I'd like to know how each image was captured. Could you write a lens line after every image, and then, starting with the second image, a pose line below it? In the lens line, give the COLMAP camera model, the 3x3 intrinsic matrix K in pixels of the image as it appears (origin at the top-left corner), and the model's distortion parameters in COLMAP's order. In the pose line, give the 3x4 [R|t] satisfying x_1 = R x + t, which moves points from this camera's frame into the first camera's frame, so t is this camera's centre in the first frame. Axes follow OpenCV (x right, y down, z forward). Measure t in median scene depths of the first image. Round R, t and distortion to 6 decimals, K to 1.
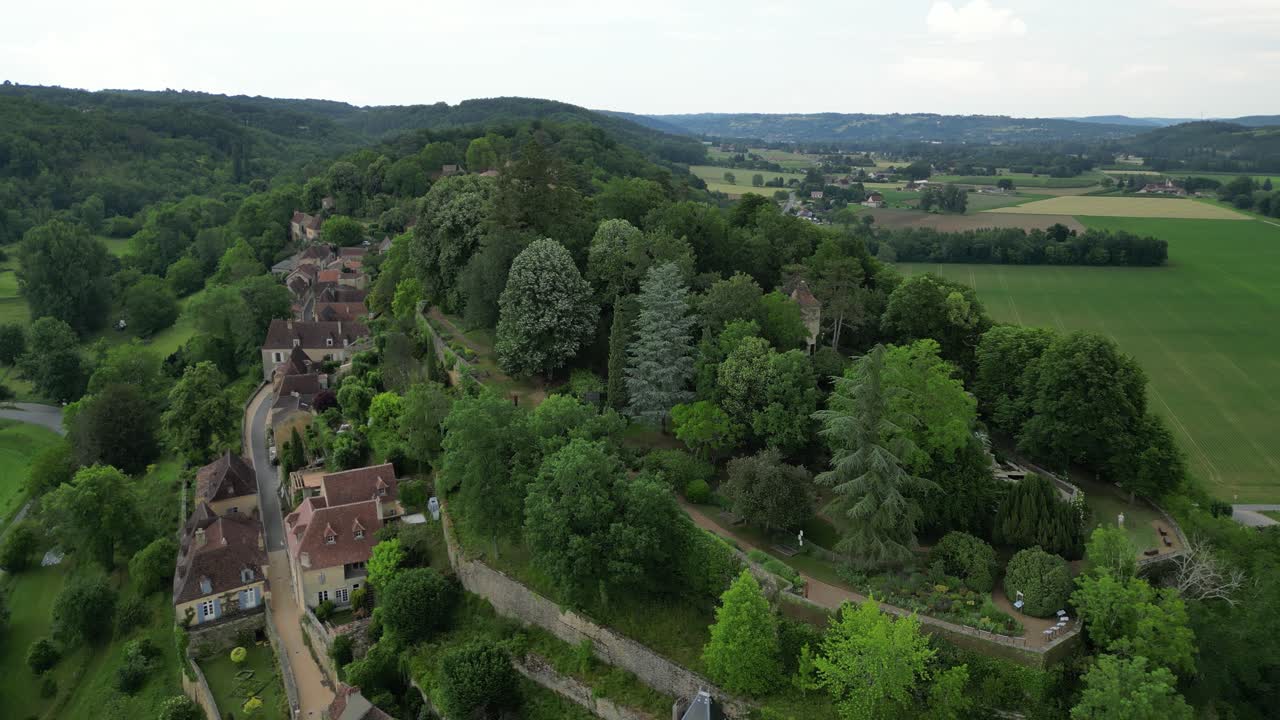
lens RADIAL K [[924.1, 0, 636.8], [0, 924.1, 359.4], [0, 0, 1]] dist [0.057046, -0.043401]
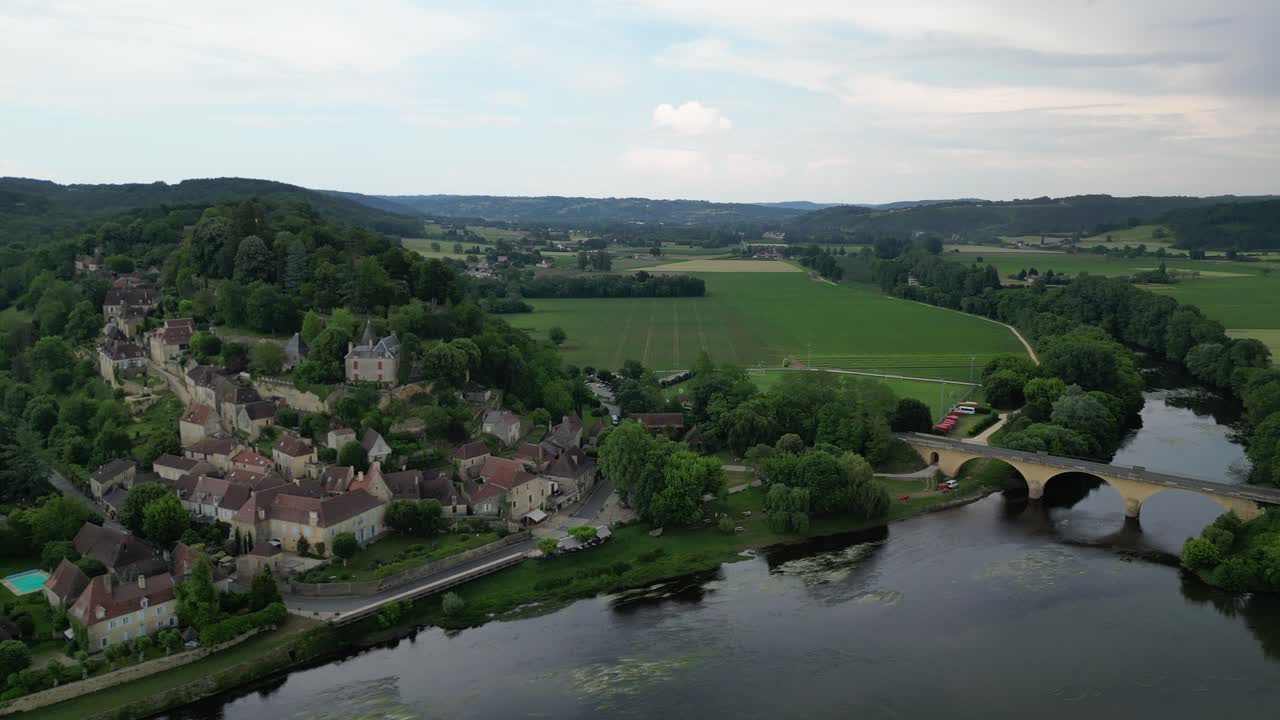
lens RADIAL K [[924.1, 0, 637.8], [0, 924.1, 367.0], [0, 0, 1]] dist [0.057046, -0.043401]
pose [[0.962816, -0.042812, 0.266745, 0.026879], [0.063164, 0.995671, -0.068189, 0.056971], [-0.262671, 0.082502, 0.961352, -0.209312]]
